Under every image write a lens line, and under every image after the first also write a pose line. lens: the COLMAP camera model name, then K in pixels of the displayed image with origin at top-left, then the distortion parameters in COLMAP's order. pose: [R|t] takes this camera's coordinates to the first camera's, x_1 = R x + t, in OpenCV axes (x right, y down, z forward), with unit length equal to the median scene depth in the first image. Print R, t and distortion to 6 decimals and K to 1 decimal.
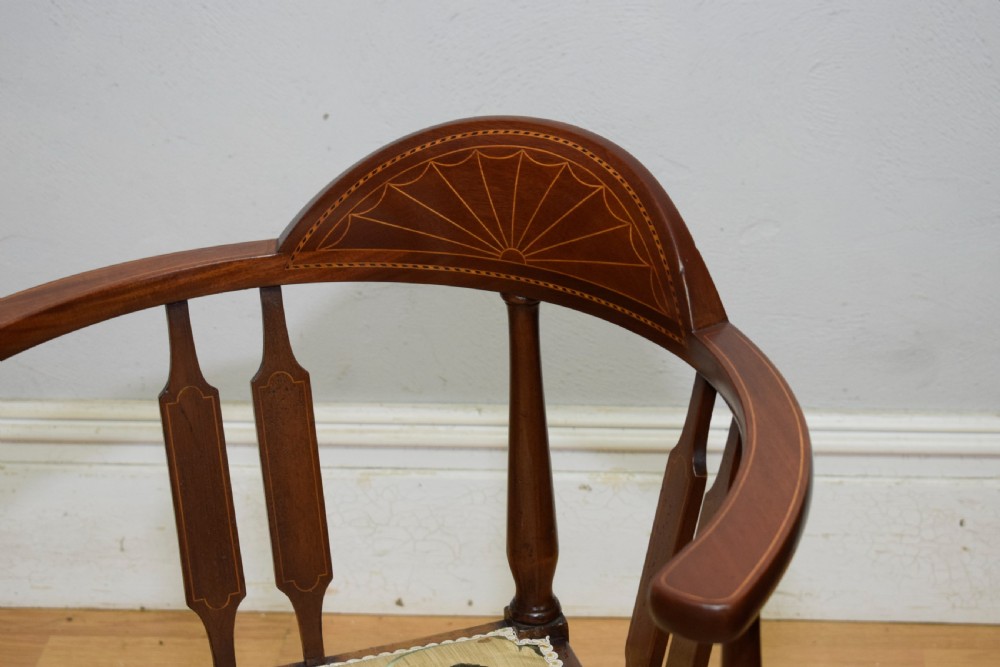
lens RADIAL K [[2506.1, 0, 504.6], [0, 2506.1, 326.0], [0, 0, 1]] dist [-0.016595, 0.000000]
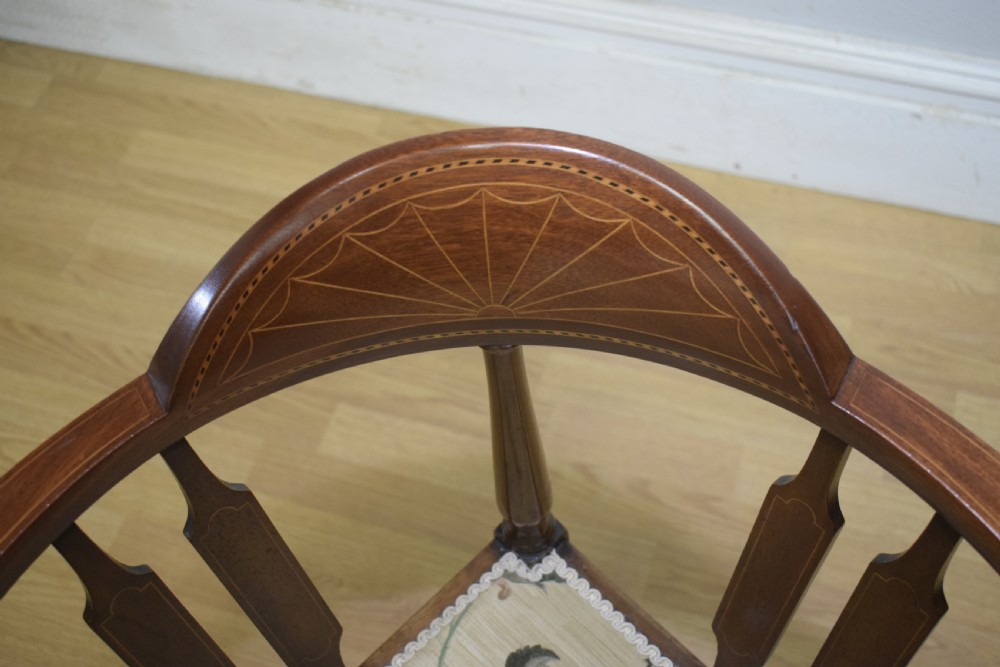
lens RADIAL K [[1169.7, 0, 502.6], [0, 1169.7, 330.6], [0, 0, 1]] dist [-0.032380, 0.000000]
pose [[0.891430, -0.394364, 0.223225, -0.070654], [0.232100, 0.820419, 0.522534, -0.195137], [-0.389207, -0.413992, 0.822879, 0.703902]]
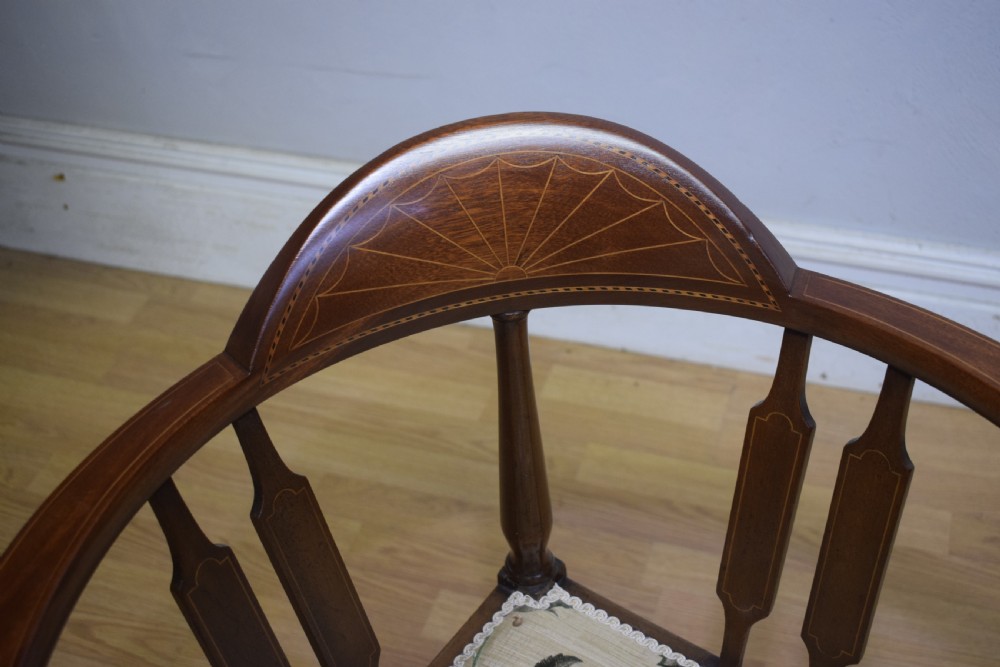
lens RADIAL K [[1256.5, 0, 505.2], [0, 1256.5, 325.1], [0, 0, 1]] dist [-0.027602, 0.000000]
pose [[0.800536, -0.393869, 0.451674, -0.201825], [0.285337, 0.913285, 0.290679, -0.138149], [-0.526996, -0.103820, 0.843503, 0.610582]]
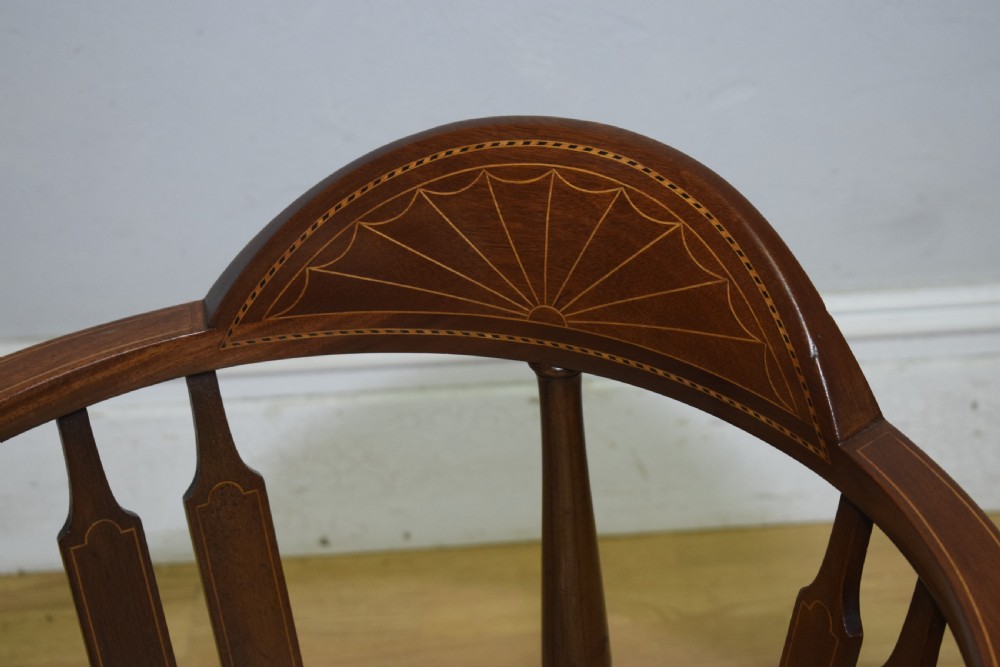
lens RADIAL K [[2294.1, 0, 504.7], [0, 2294.1, 337.4], [0, 0, 1]] dist [-0.018456, 0.000000]
pose [[0.992594, -0.087098, 0.084683, -0.062444], [0.072186, 0.983565, 0.165495, -0.127021], [-0.097705, -0.158156, 0.982568, 0.357087]]
